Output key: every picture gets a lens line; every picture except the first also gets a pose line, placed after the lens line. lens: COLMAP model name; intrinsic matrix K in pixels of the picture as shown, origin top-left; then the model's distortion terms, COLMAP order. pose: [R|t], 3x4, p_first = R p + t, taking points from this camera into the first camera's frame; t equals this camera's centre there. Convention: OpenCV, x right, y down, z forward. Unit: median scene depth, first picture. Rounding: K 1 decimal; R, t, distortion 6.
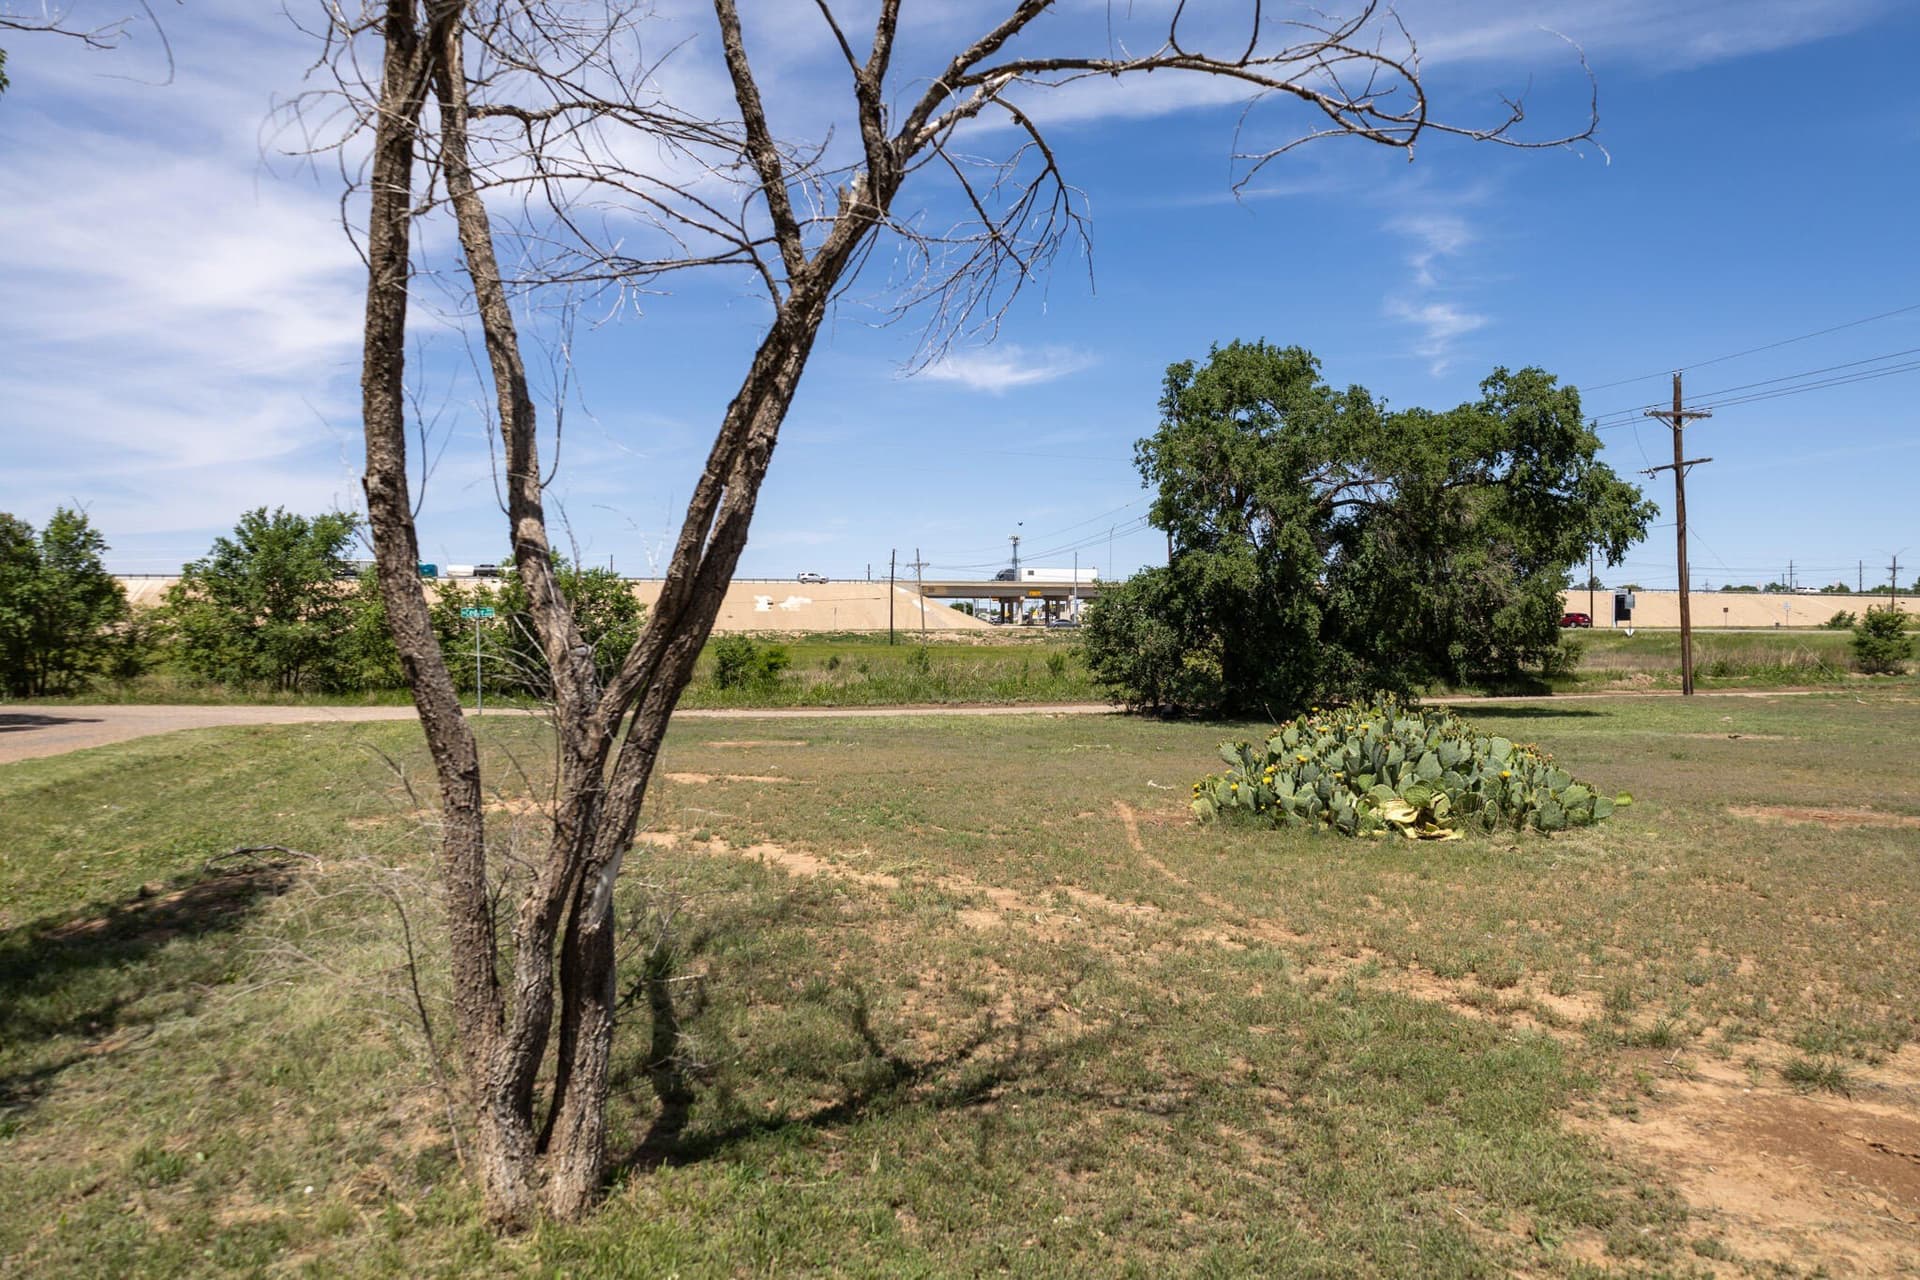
lens RADIAL K [[1231.4, 0, 963.0], [0, 1231.4, 654.0], [0, 0, 1]] dist [-0.011325, 0.010664]
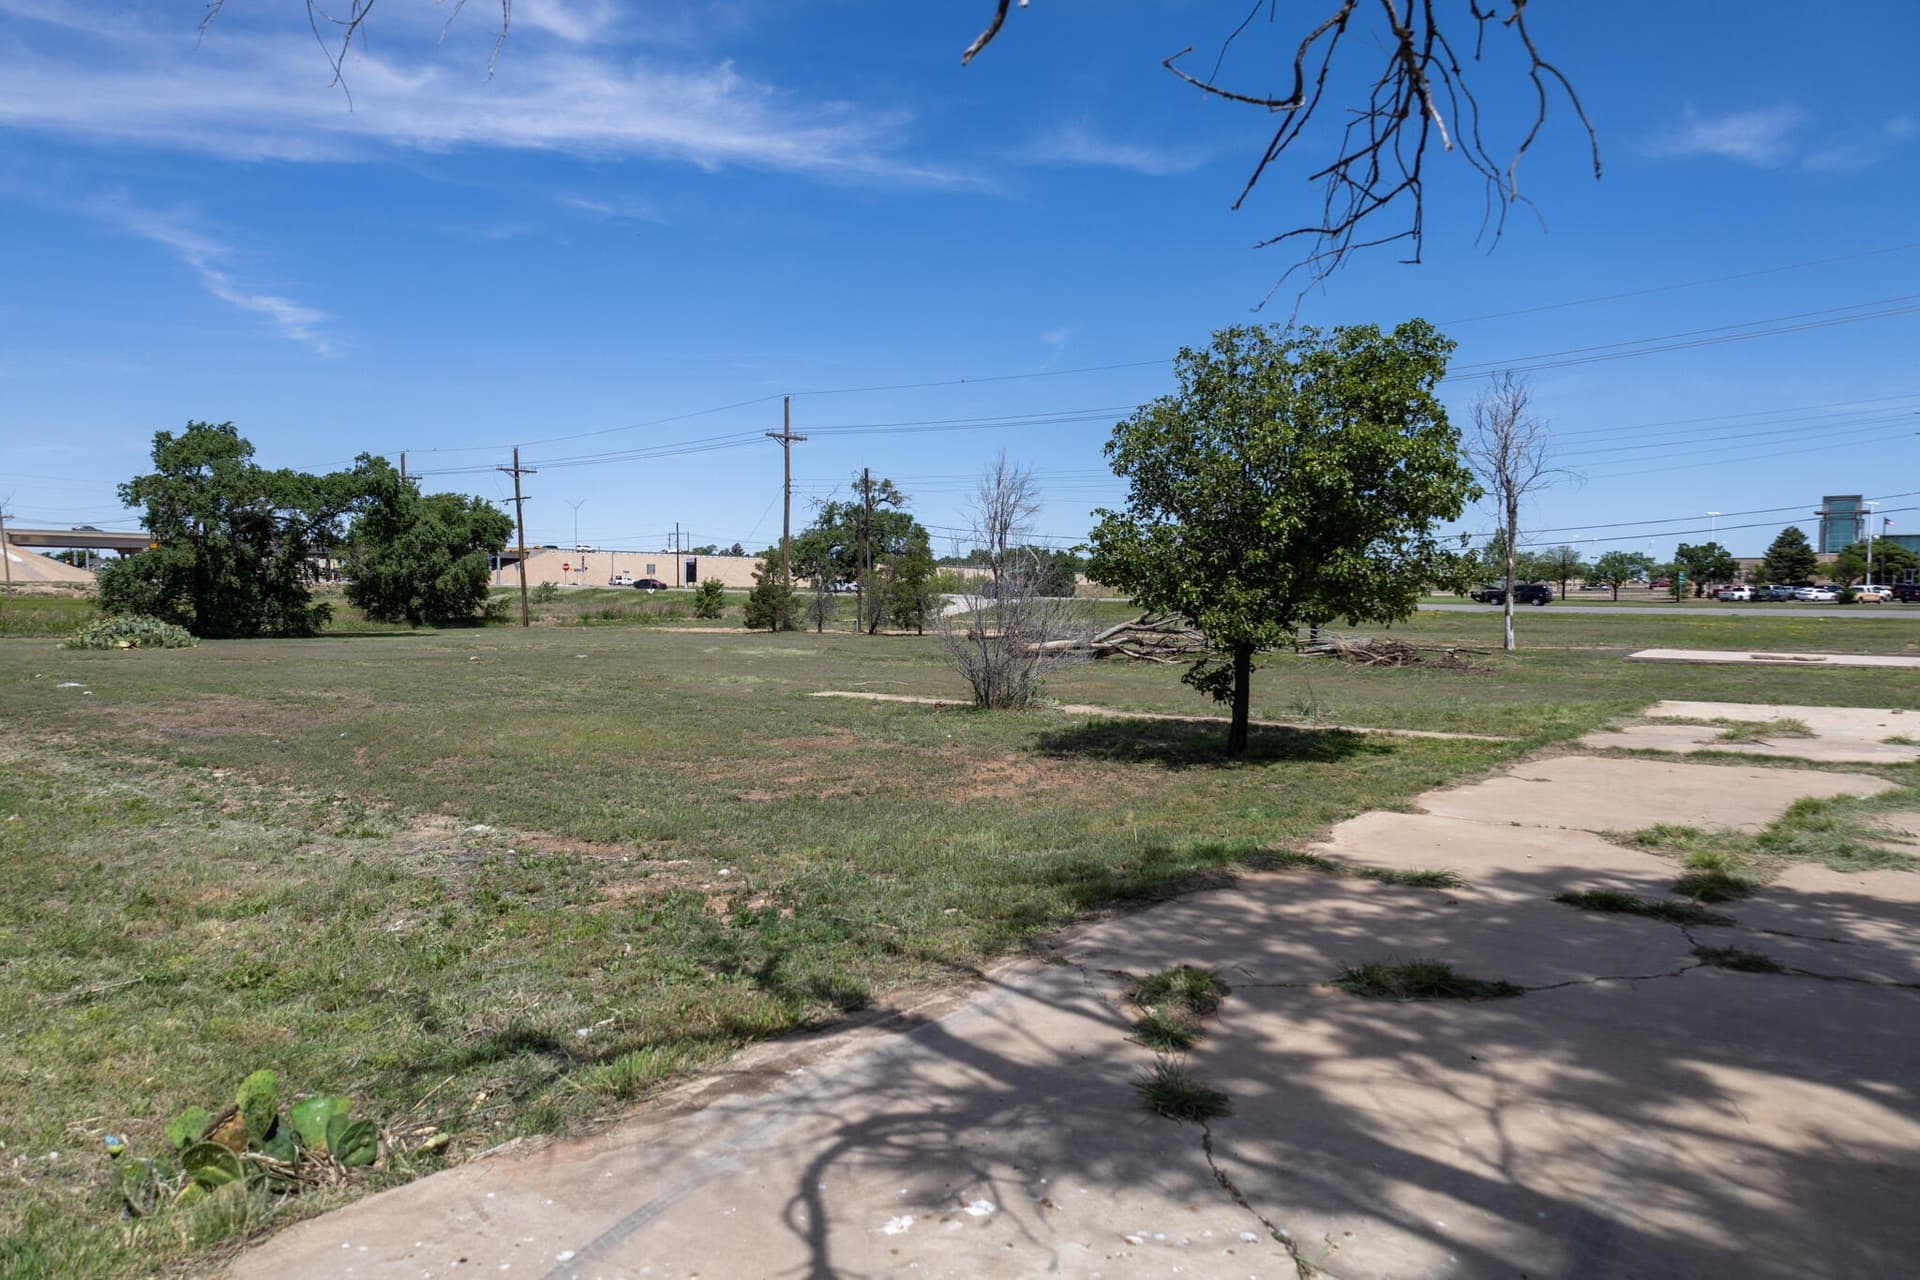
lens RADIAL K [[1231.4, 0, 967.9], [0, 1231.4, 641.5], [0, 0, 1]] dist [-0.011325, 0.010664]
pose [[0.814242, -0.013920, 0.580359, 0.045491], [-0.001097, 0.999674, 0.025516, 0.004574], [-0.580525, -0.021413, 0.813961, -0.523009]]
